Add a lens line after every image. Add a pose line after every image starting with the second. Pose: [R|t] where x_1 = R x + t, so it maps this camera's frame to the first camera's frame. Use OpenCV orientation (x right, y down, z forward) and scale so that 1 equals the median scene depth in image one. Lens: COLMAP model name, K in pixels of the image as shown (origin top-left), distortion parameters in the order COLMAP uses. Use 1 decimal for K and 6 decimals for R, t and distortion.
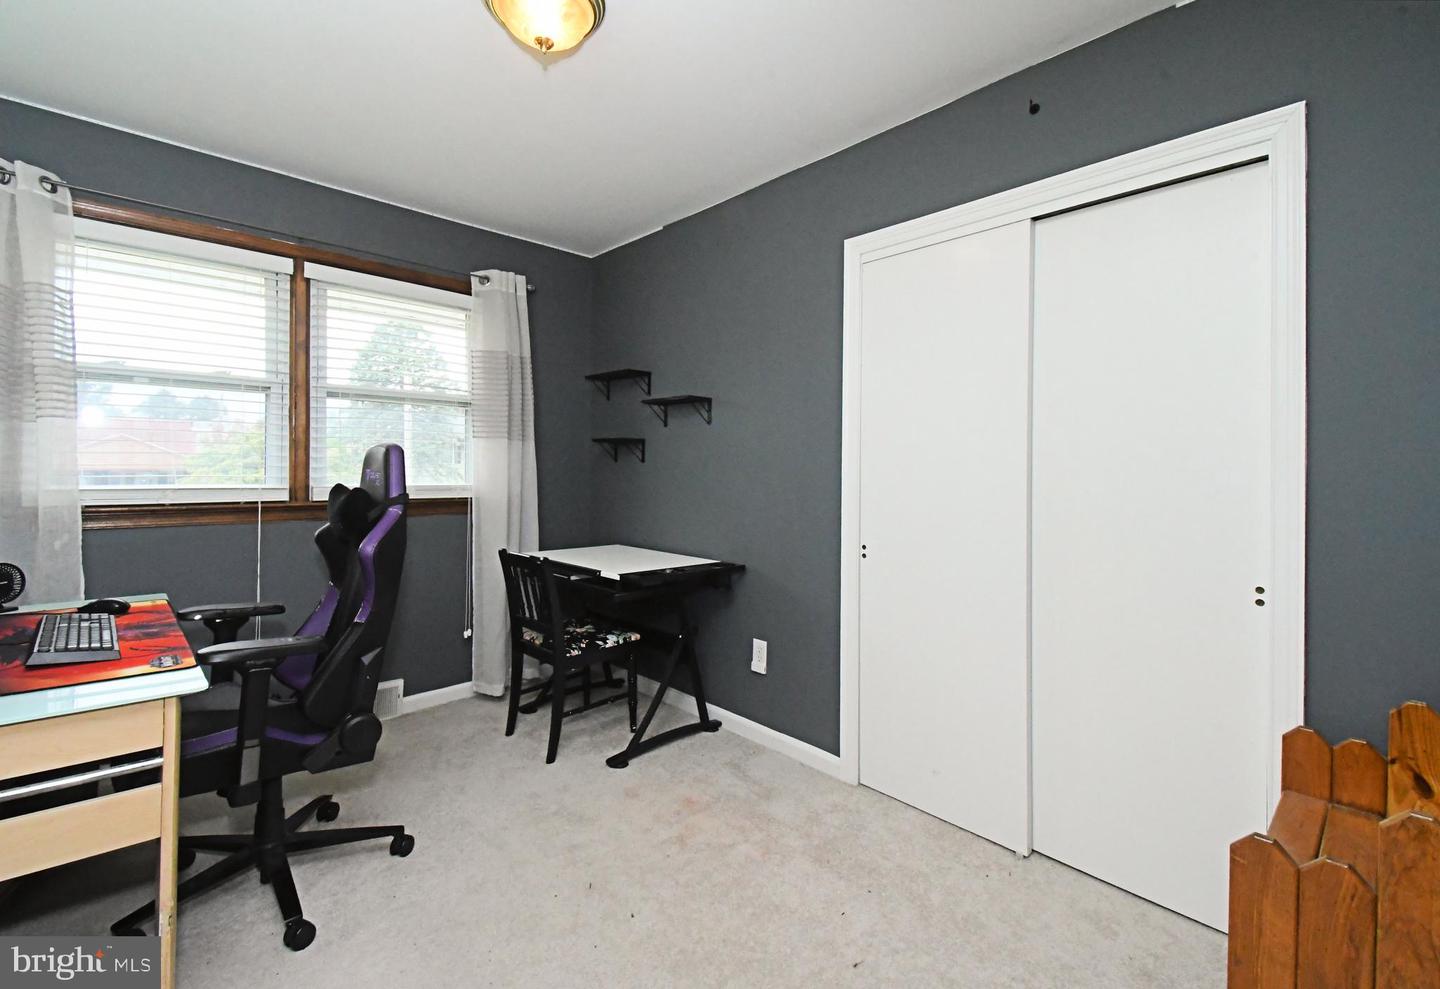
lens RADIAL K [[641.9, 0, 721.9], [0, 641.9, 485.6], [0, 0, 1]] dist [0.000294, -0.003834]
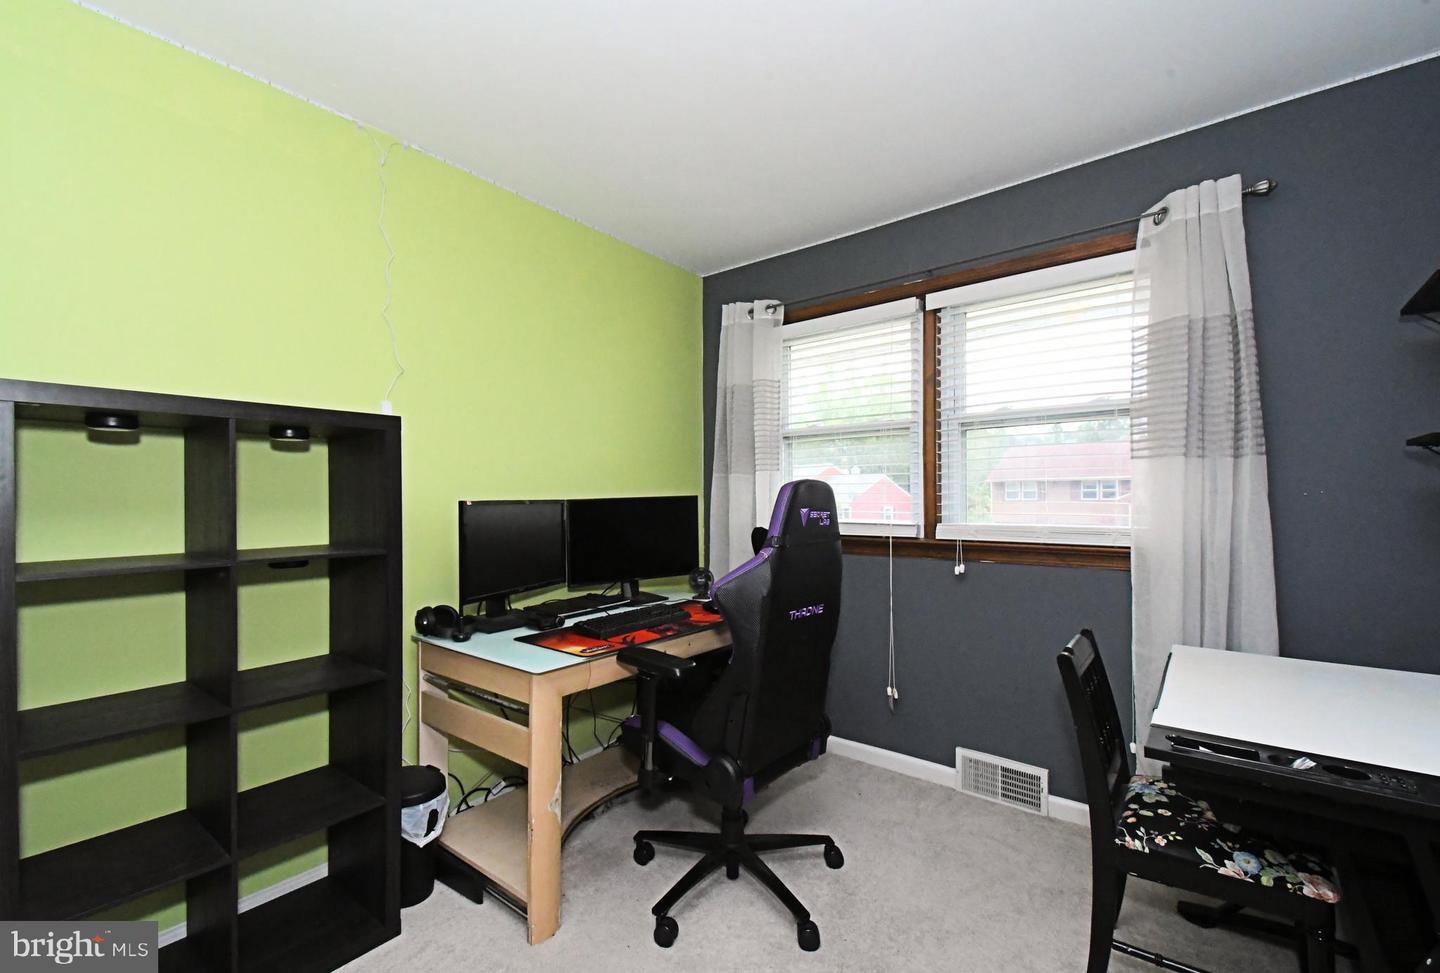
lens RADIAL K [[647.0, 0, 721.5], [0, 647.0, 496.1], [0, 0, 1]] dist [0.019412, -0.006221]
pose [[0.088686, -0.004450, -0.996050, 0.280498], [-0.006281, 0.999968, -0.005027, -0.031393], [0.996040, 0.006702, 0.088655, 0.554473]]
